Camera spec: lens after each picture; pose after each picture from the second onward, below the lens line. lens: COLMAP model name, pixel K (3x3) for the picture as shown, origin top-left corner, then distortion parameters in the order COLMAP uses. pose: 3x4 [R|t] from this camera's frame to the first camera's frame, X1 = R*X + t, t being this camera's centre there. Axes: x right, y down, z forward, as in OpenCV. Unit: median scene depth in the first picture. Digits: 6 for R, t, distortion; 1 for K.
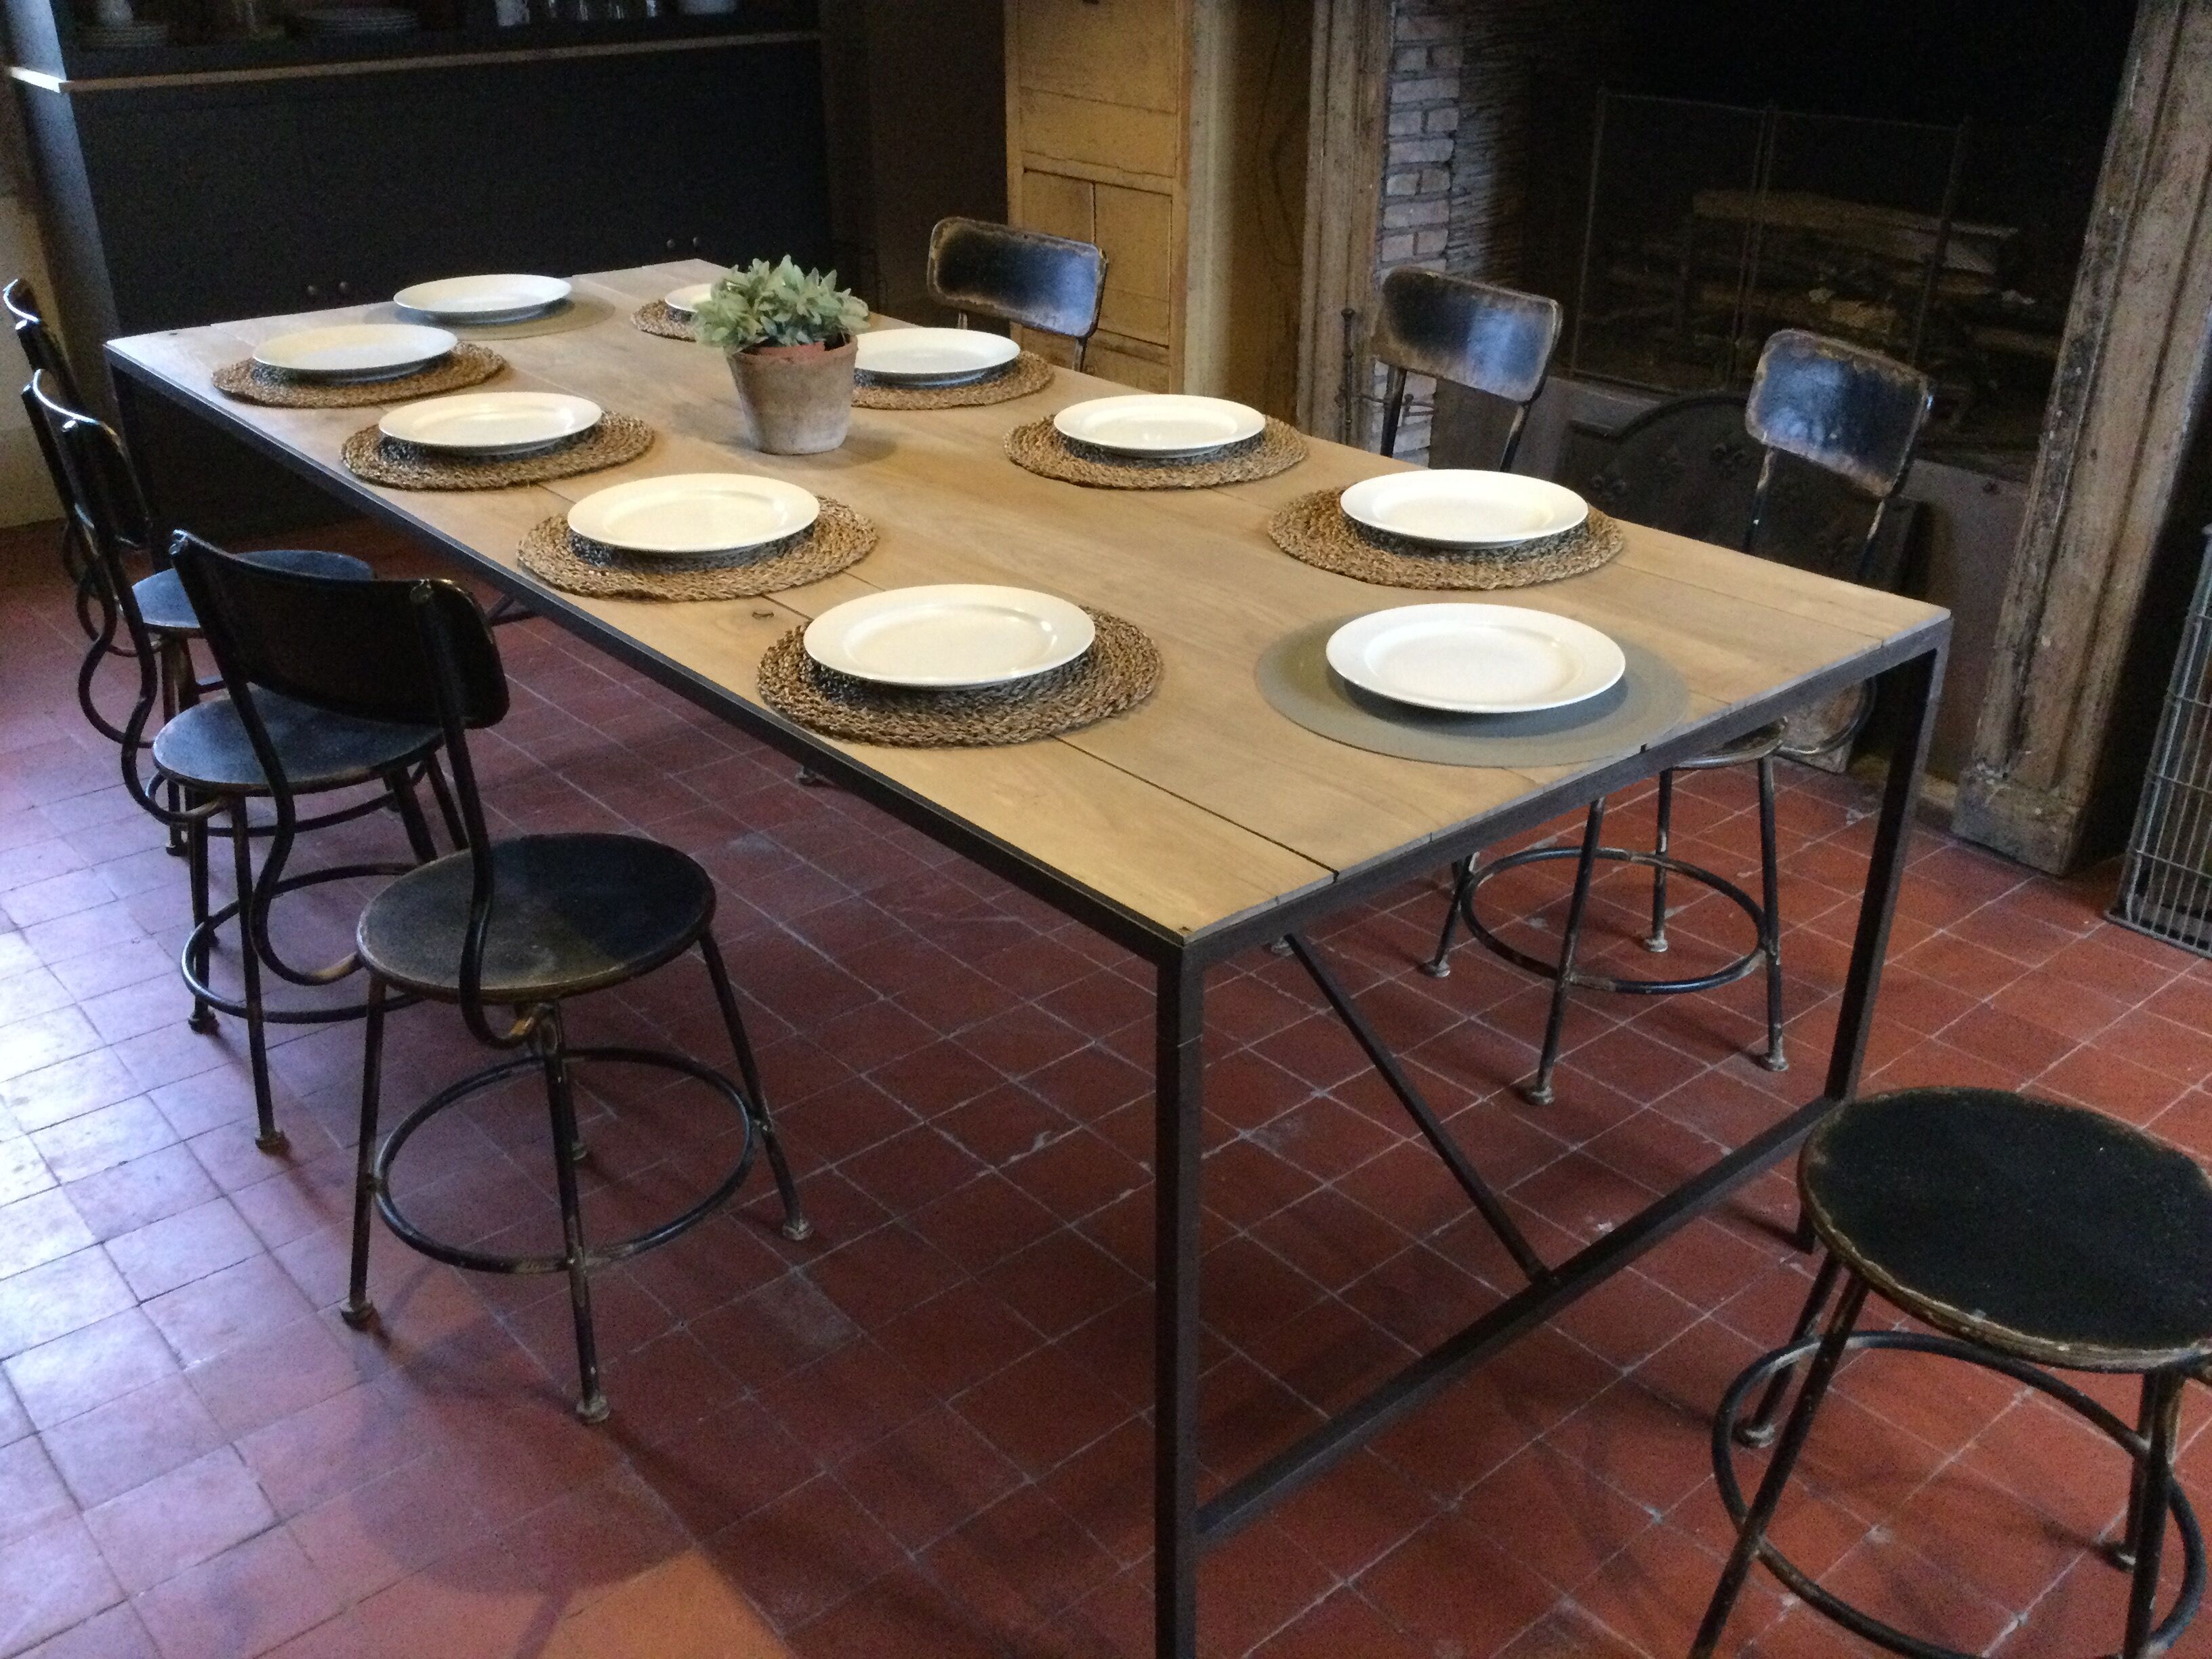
lens RADIAL K [[1969.8, 0, 1113.1], [0, 1969.8, 846.6], [0, 0, 1]] dist [0.094562, -0.171052]
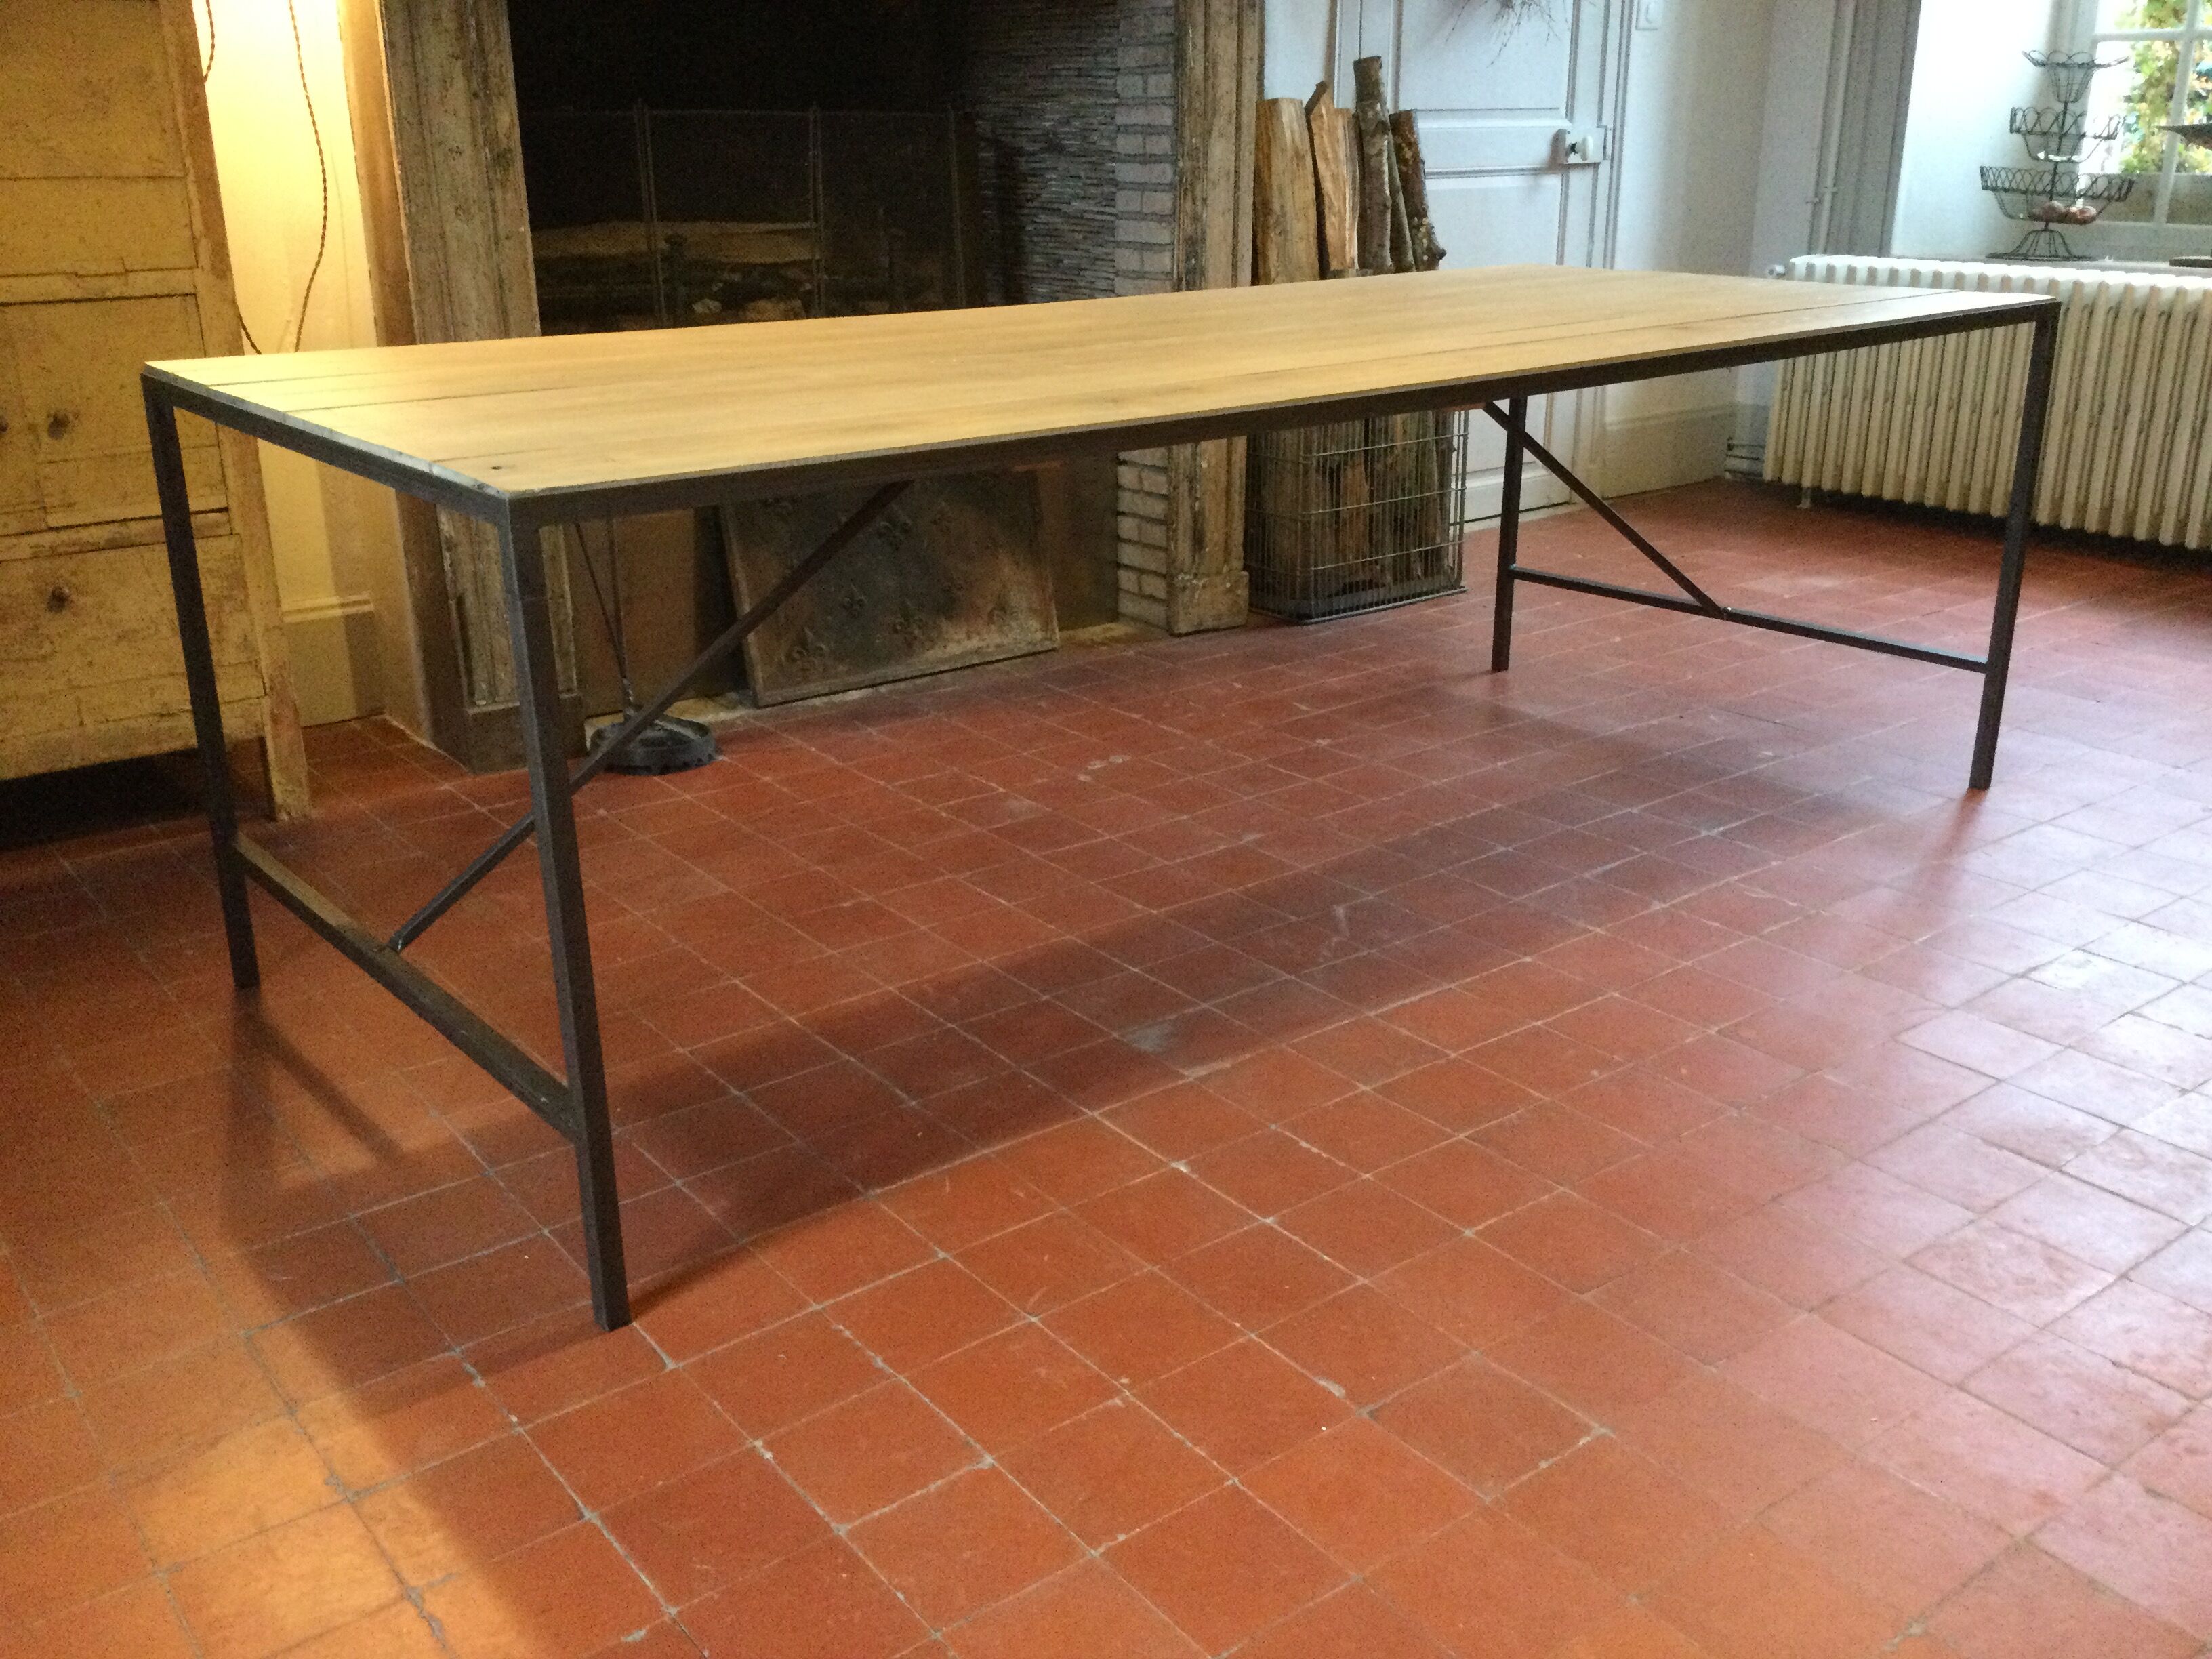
lens RADIAL K [[1969.8, 0, 1109.6], [0, 1969.8, 844.6], [0, 0, 1]] dist [0.094562, -0.171052]
pose [[0.063233, -0.345612, 0.936244, -0.811285], [0.453006, 0.845849, 0.281647, -0.264832], [-0.889262, 0.406315, 0.210051, 0.791608]]
